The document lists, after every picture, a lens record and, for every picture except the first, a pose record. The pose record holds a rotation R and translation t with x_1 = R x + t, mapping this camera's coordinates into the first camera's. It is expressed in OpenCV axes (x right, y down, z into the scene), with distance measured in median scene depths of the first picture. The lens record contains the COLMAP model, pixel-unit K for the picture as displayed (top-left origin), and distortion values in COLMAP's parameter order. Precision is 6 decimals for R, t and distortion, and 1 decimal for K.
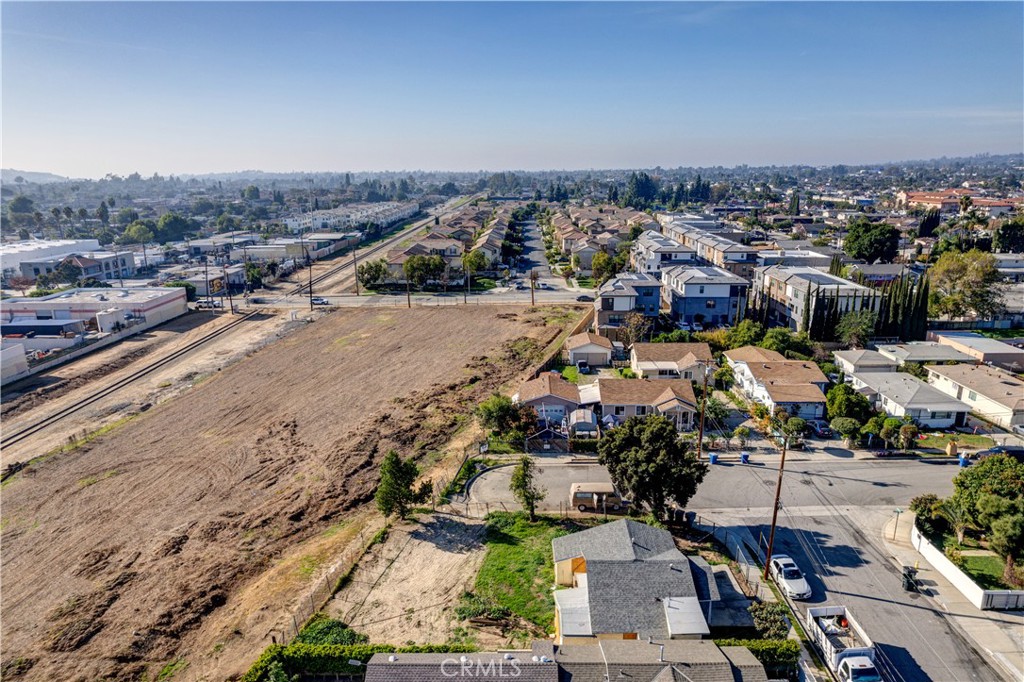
lens RADIAL K [[663.2, 0, 508.6], [0, 663.2, 335.9], [0, 0, 1]] dist [-0.068763, 0.065690]
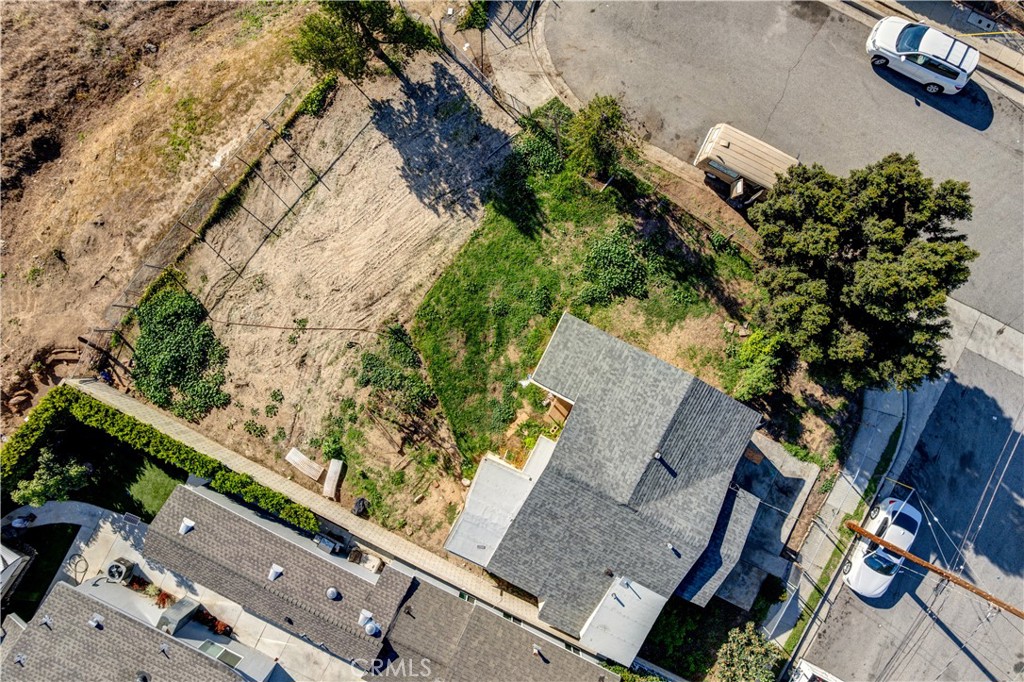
lens RADIAL K [[663.2, 0, 506.5], [0, 663.2, 358.1], [0, 0, 1]] dist [-0.068763, 0.065690]
pose [[0.896246, 0.443498, 0.007269, 0.038046], [-0.115092, 0.216694, 0.969432, -0.211695], [0.428366, -0.869686, 0.245254, 0.862264]]
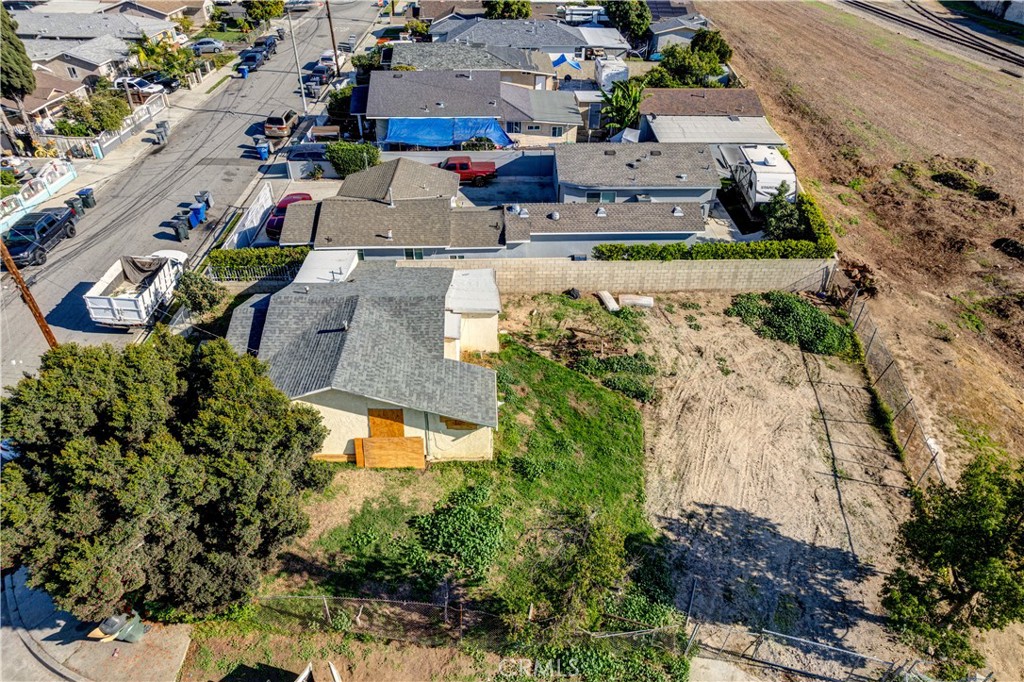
lens RADIAL K [[663.2, 0, 514.0], [0, 663.2, 343.7], [0, 0, 1]] dist [-0.068763, 0.065690]
pose [[-0.998804, 0.031363, -0.037513, 0.073803], [-0.008894, 0.637856, 0.770105, -0.080823], [0.048081, 0.769517, -0.636814, 1.317328]]
